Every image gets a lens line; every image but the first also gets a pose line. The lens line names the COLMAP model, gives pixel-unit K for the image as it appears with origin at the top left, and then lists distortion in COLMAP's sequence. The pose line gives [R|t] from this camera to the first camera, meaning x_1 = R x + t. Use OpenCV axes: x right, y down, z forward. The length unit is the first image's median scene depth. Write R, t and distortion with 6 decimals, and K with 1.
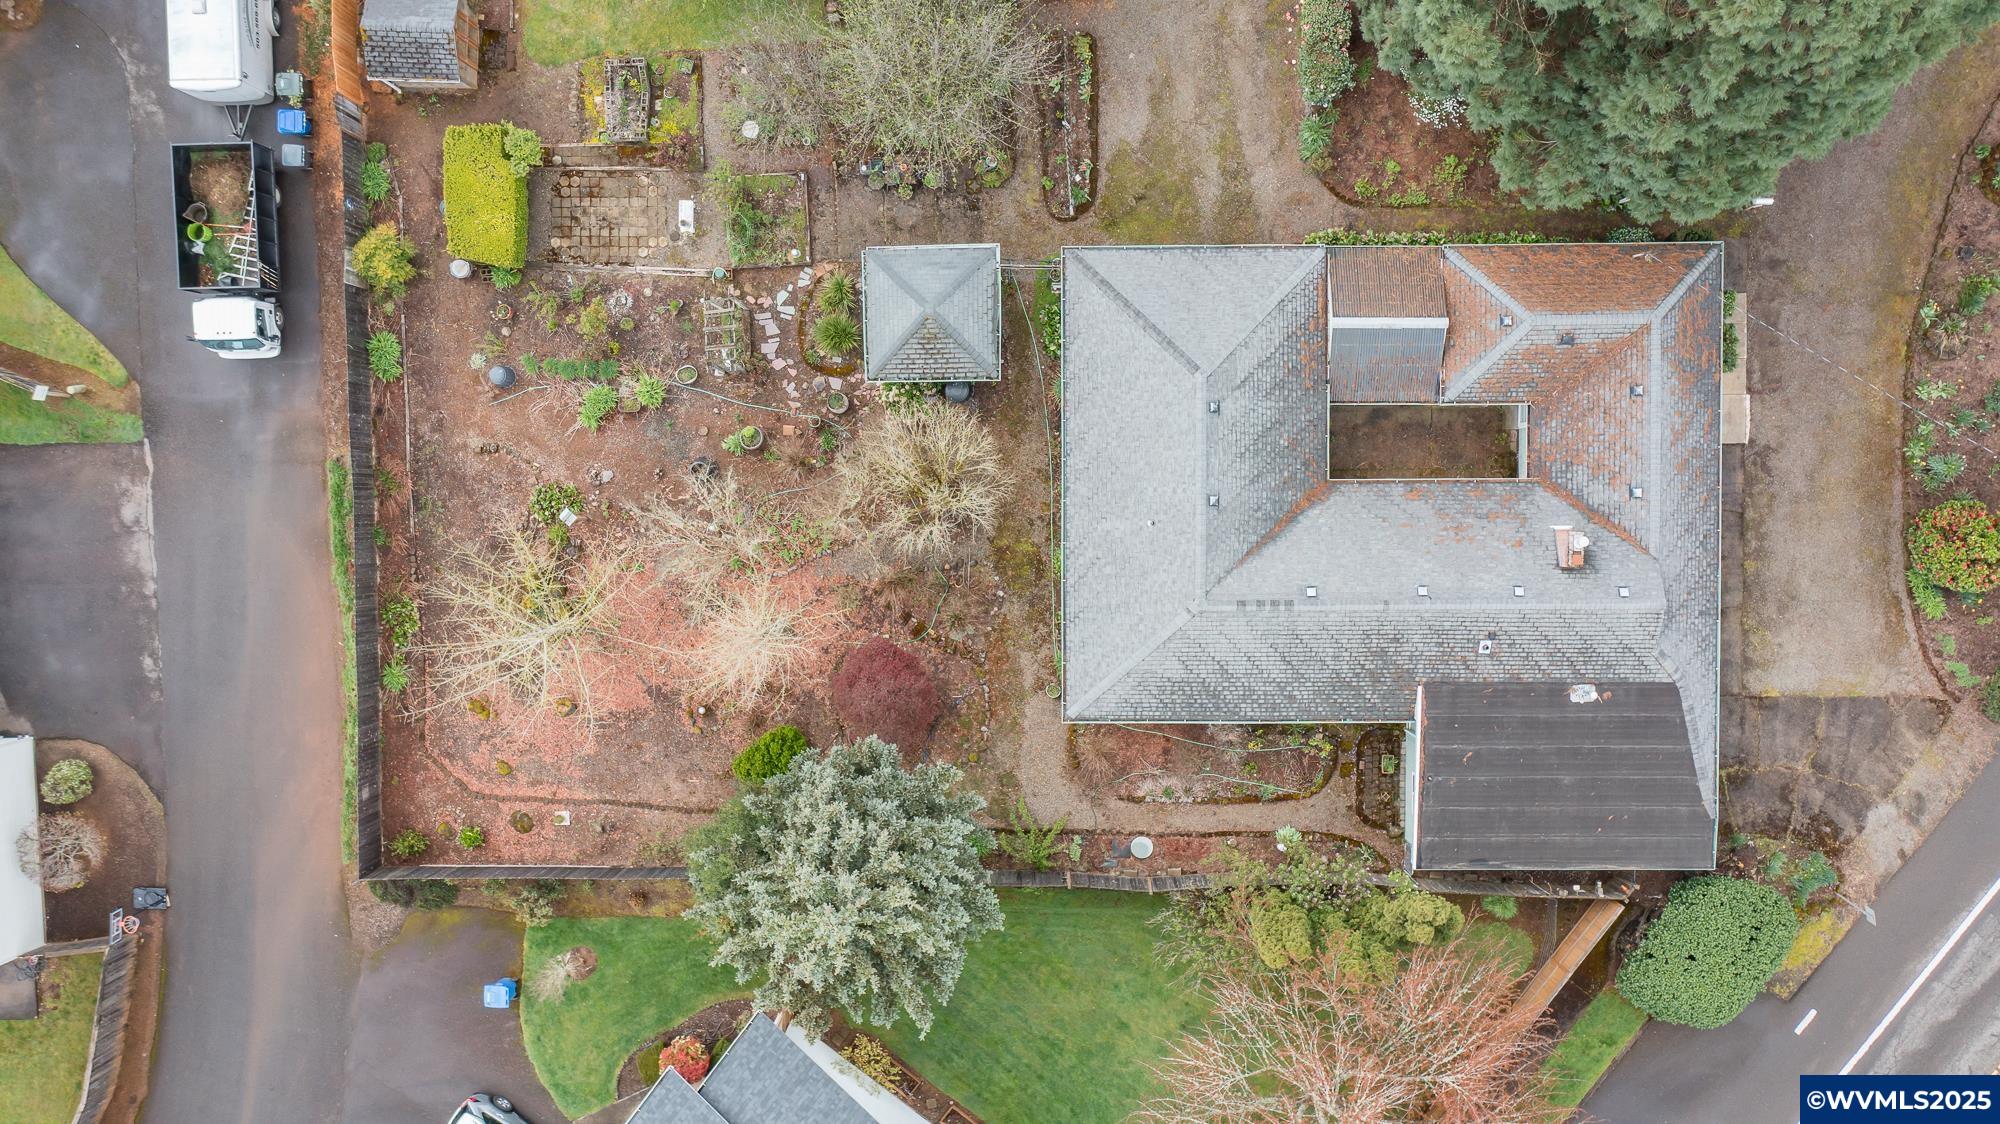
lens RADIAL K [[1672.7, 0, 1000.0], [0, 1672.7, 562.0], [0, 0, 1]] dist [-0.008088, -0.002716]
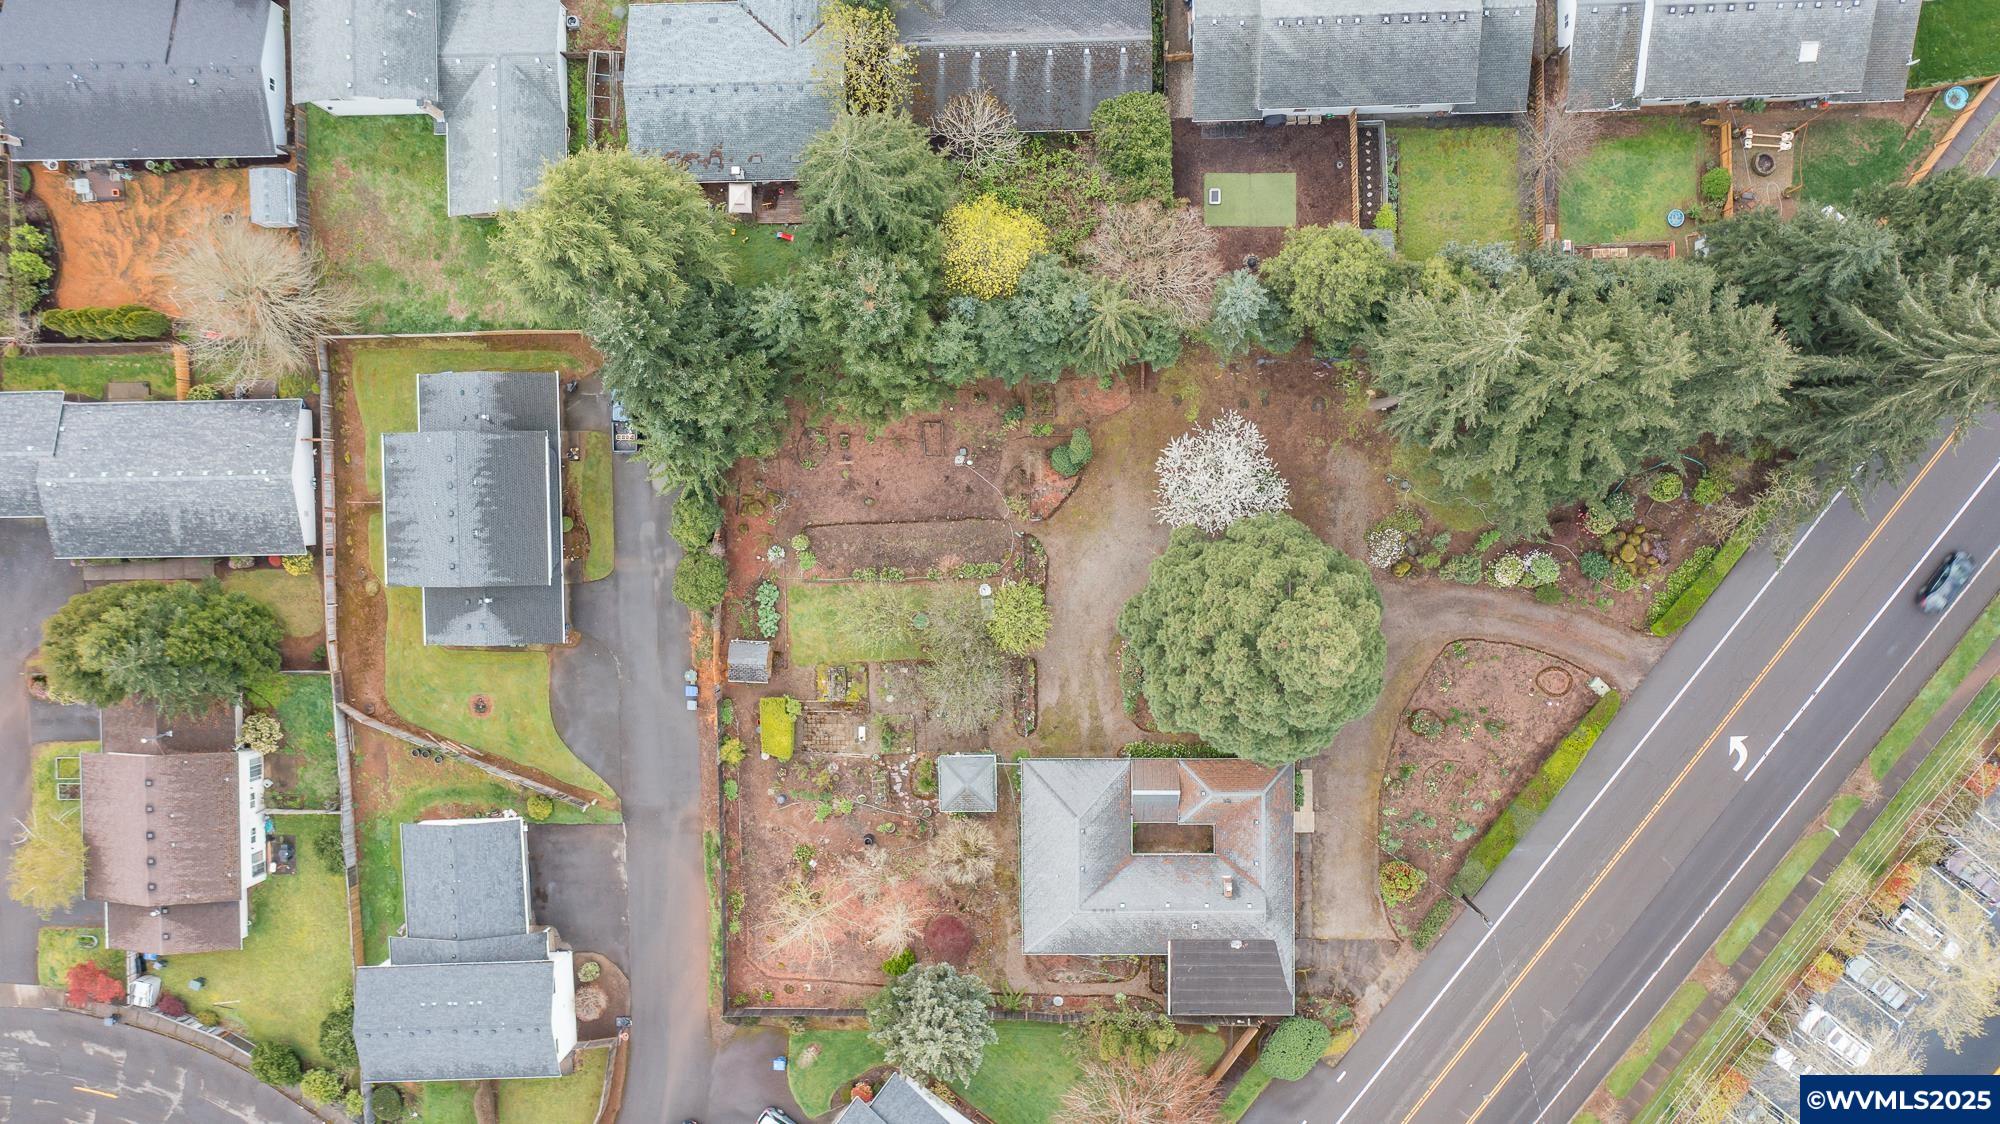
lens RADIAL K [[1620.8, 0, 1000.0], [0, 1620.8, 562.0], [0, 0, 1]] dist [0.003576, 0.004740]
pose [[0.999982, -0.003459, -0.004903, 0.017523], [0.003506, 0.999948, 0.009590, -0.473730], [0.004869, -0.009607, 0.999942, -1.280690]]
